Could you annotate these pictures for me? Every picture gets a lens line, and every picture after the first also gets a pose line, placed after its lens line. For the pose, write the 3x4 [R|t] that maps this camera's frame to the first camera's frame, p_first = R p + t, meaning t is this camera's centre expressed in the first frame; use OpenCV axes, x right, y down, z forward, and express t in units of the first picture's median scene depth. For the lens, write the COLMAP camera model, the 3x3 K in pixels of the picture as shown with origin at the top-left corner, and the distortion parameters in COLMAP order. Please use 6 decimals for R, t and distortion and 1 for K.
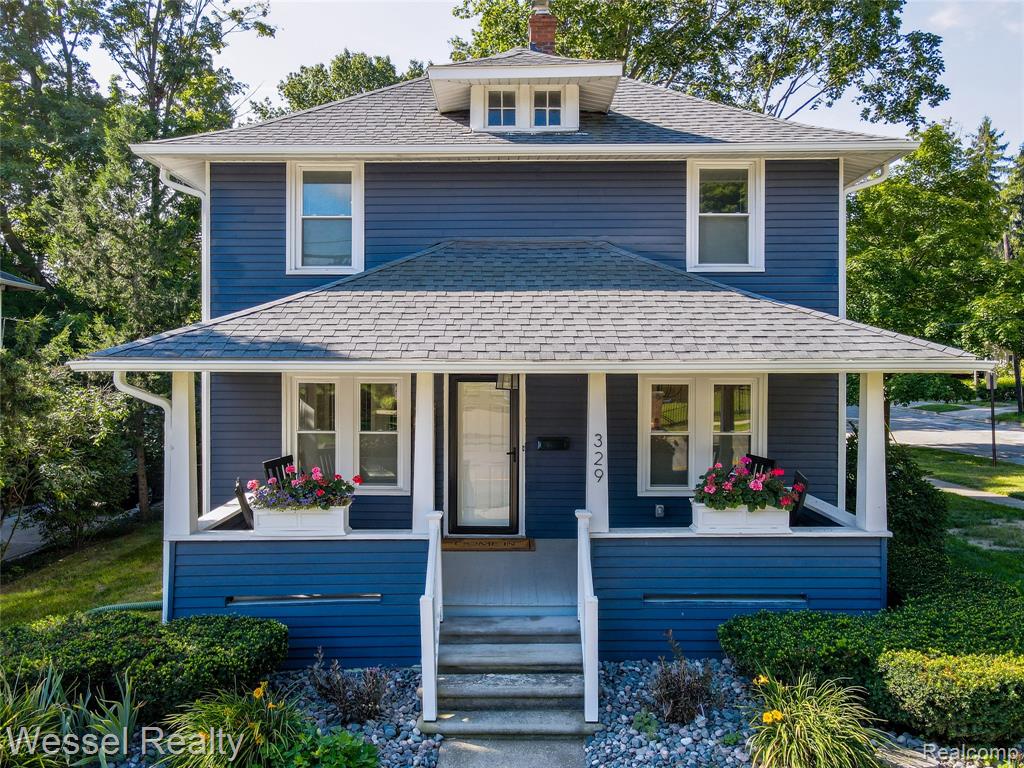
lens RADIAL K [[732.0, 0, 512.0], [0, 732.0, 384.0], [0, 0, 1]] dist [-0.011776, -0.003866]
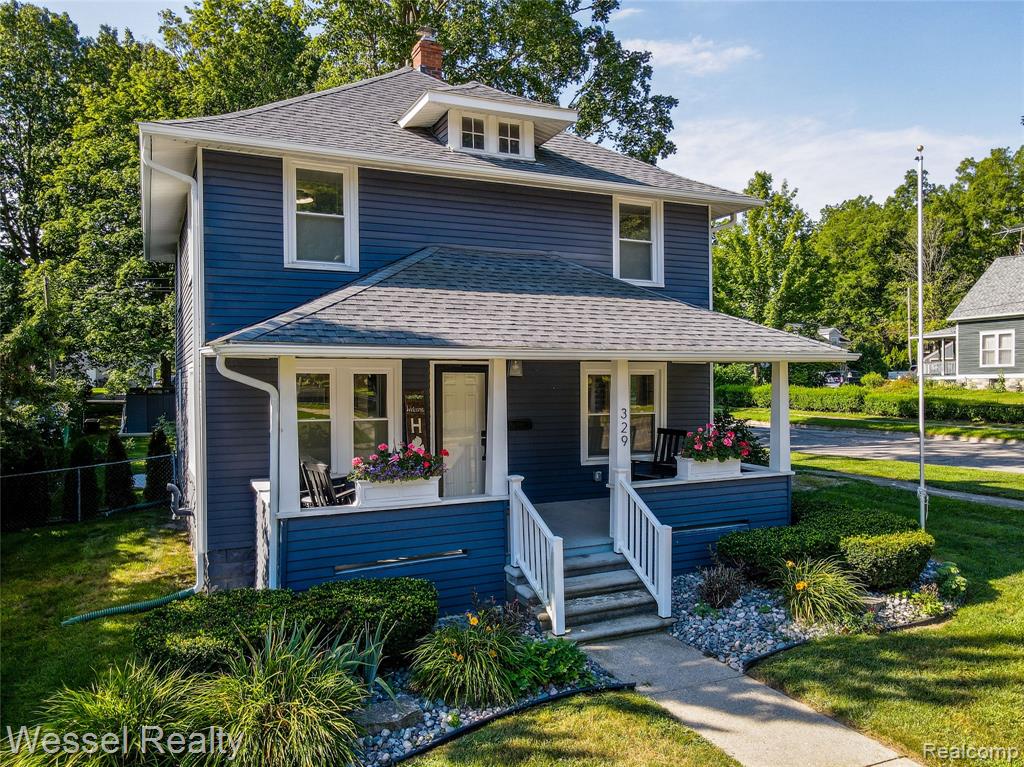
lens RADIAL K [[735.7, 0, 509.3], [0, 735.7, 392.7], [0, 0, 1]] dist [-0.024026, -0.001724]
pose [[0.907484, -0.011066, 0.419940, -0.456125], [0.008865, 0.999935, 0.007191, 0.021573], [-0.419992, -0.002803, 0.907523, -0.068800]]
